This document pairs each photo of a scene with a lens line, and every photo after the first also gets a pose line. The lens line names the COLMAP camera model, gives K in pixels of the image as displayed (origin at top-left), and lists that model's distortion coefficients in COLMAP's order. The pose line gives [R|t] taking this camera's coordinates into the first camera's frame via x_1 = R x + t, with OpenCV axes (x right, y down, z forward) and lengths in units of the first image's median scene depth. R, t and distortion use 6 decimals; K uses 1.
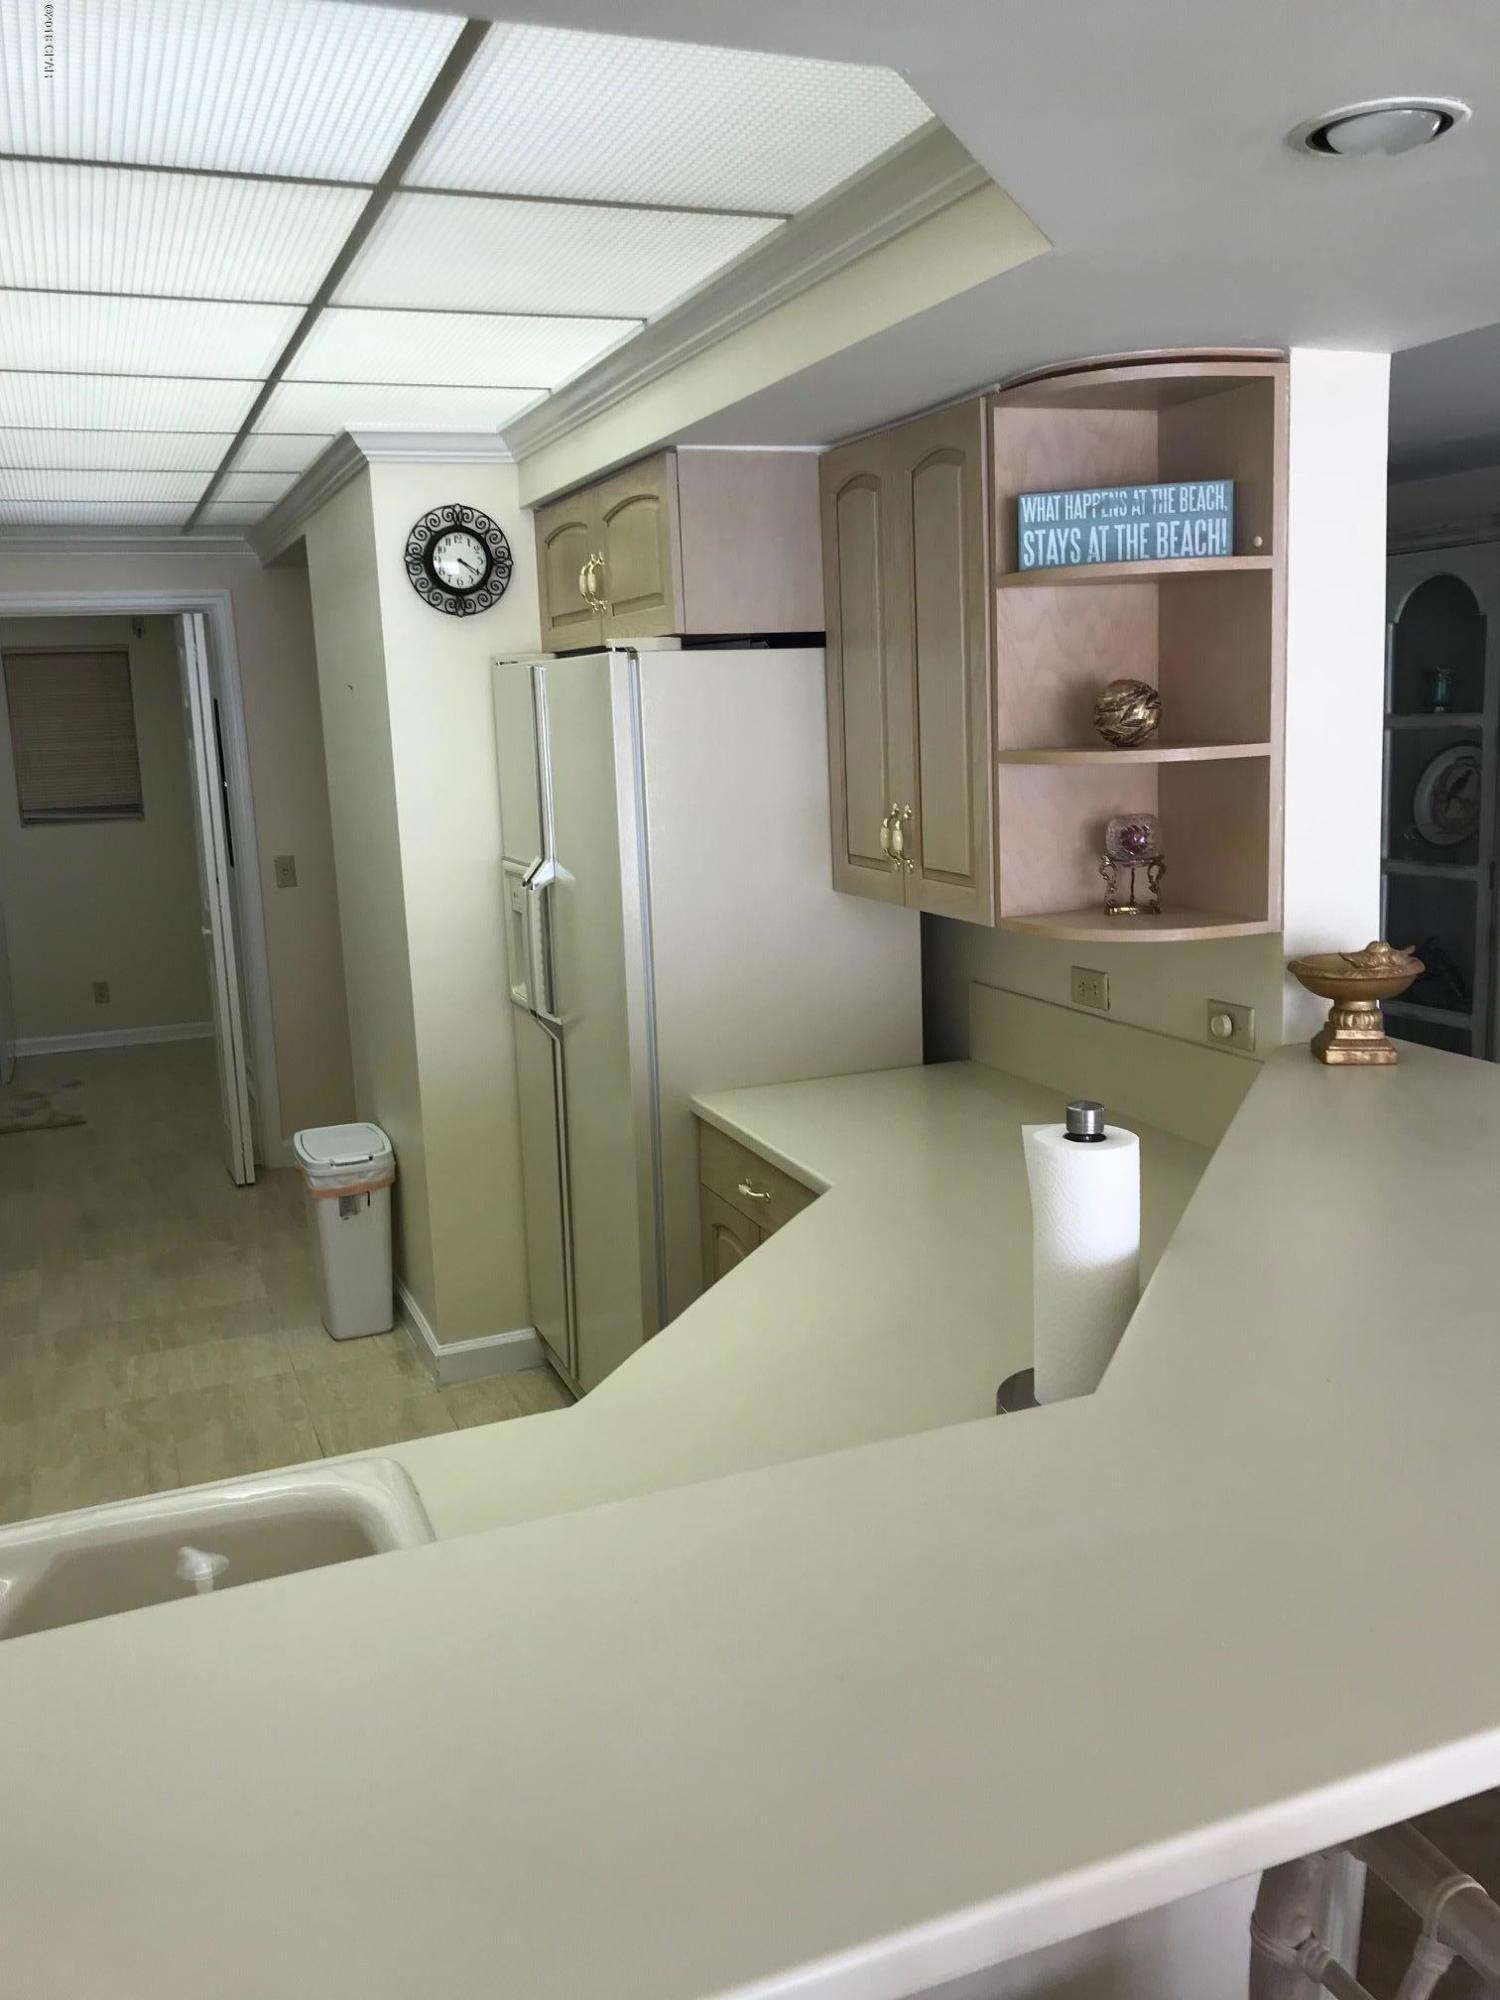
lens RADIAL K [[1645.5, 0, 753.8], [0, 1645.5, 998.4], [0, 0, 1]] dist [0.043301, -0.043016]
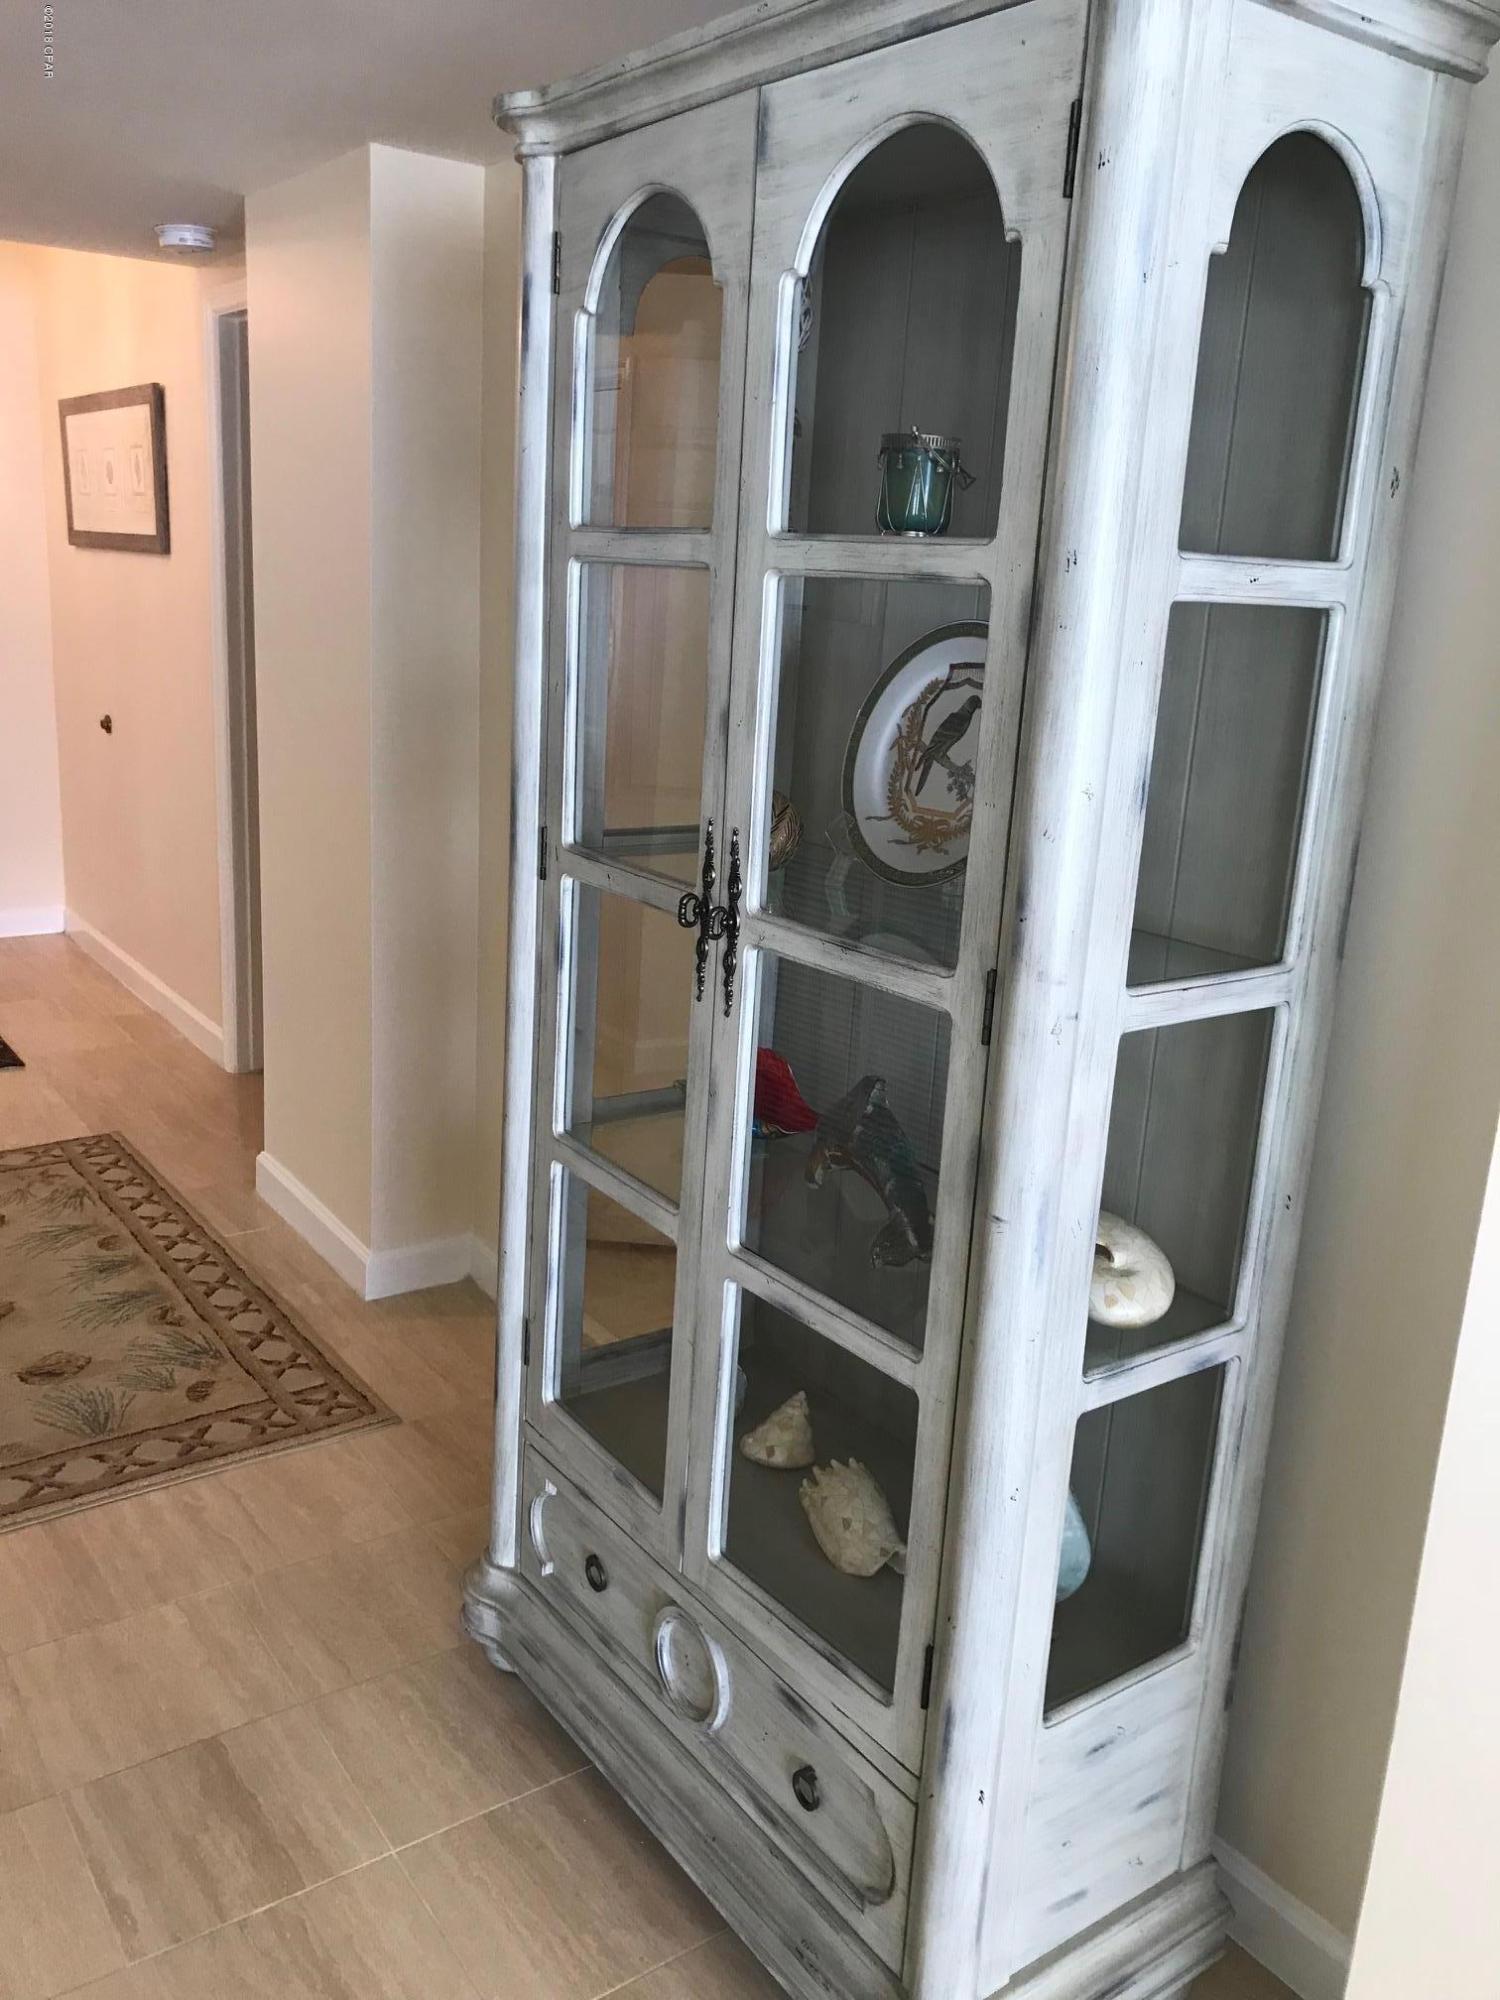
lens RADIAL K [[1645.5, 0, 753.8], [0, 1645.5, 998.4], [0, 0, 1]] dist [0.043301, -0.043016]
pose [[0.971389, 0.035485, 0.234827, 0.284028], [-0.053363, 0.996103, 0.070221, -0.088618], [-0.231420, -0.080743, 0.969497, 0.607110]]
